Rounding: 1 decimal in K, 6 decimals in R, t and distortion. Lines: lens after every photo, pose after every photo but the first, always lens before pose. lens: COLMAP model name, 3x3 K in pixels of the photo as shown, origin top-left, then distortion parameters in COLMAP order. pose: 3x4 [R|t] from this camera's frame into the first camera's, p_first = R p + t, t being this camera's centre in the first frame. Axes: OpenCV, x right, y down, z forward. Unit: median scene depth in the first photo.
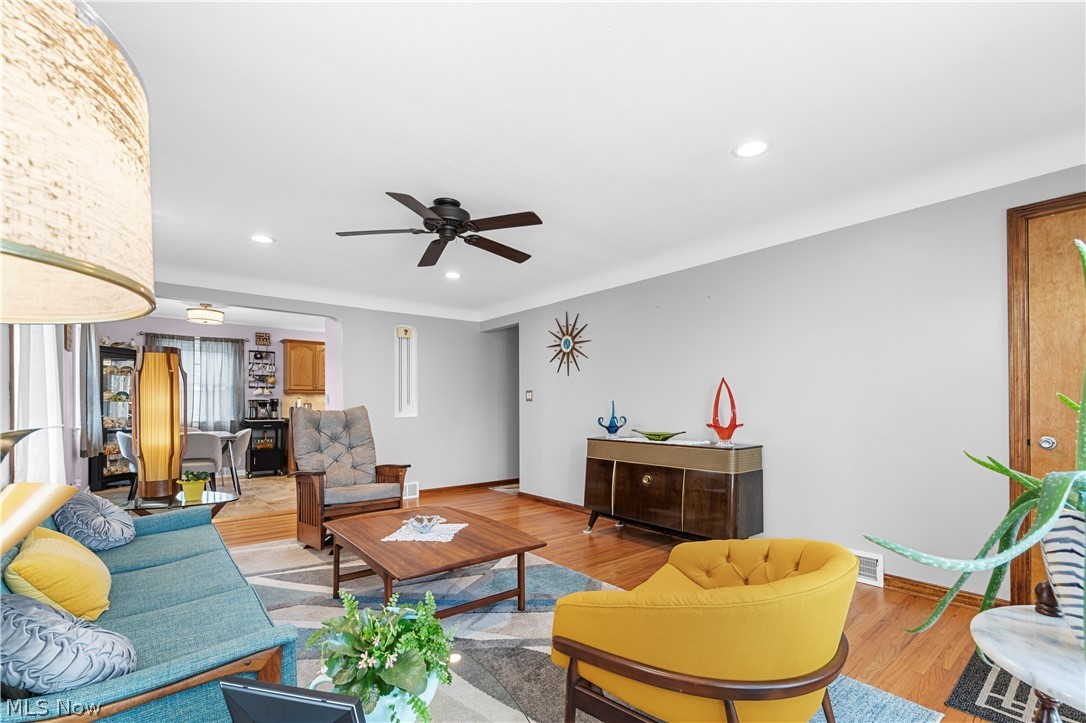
lens RADIAL K [[477.4, 0, 545.4], [0, 477.4, 395.4], [0, 0, 1]] dist [-0.000272, -0.000103]
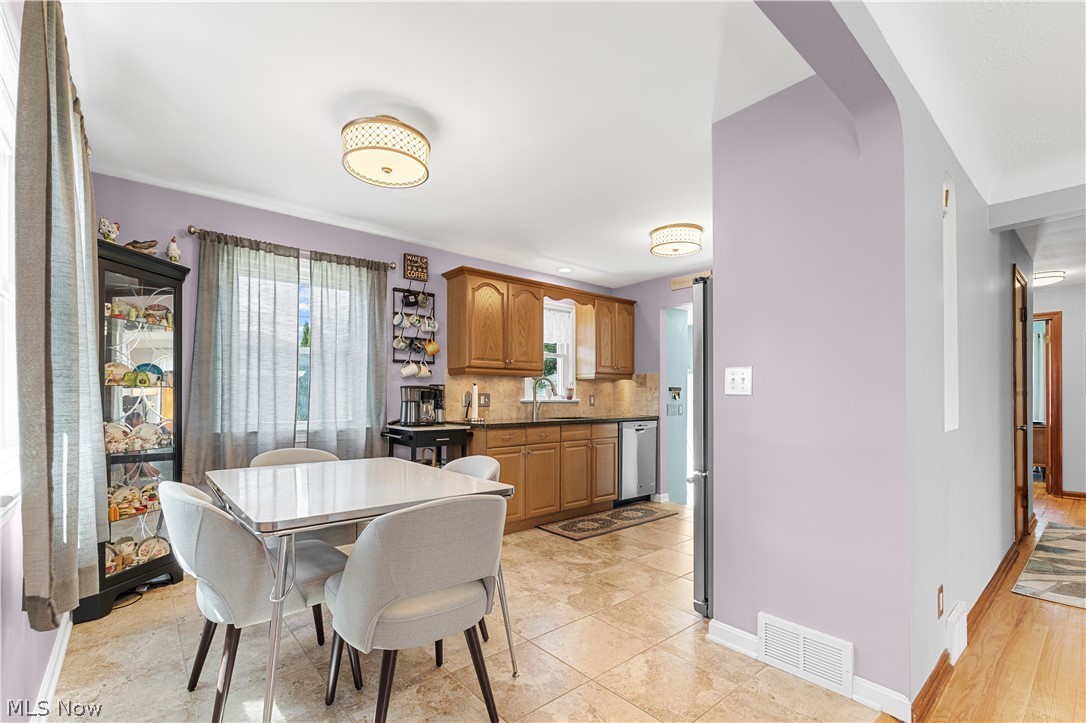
lens RADIAL K [[477.4, 0, 545.4], [0, 477.4, 395.4], [0, 0, 1]] dist [-0.000272, -0.000103]
pose [[0.999897, 0.005980, 0.013059, -0.466210], [-0.006164, 0.999881, 0.014139, 0.010818], [-0.012973, -0.014218, 0.999815, 0.492845]]
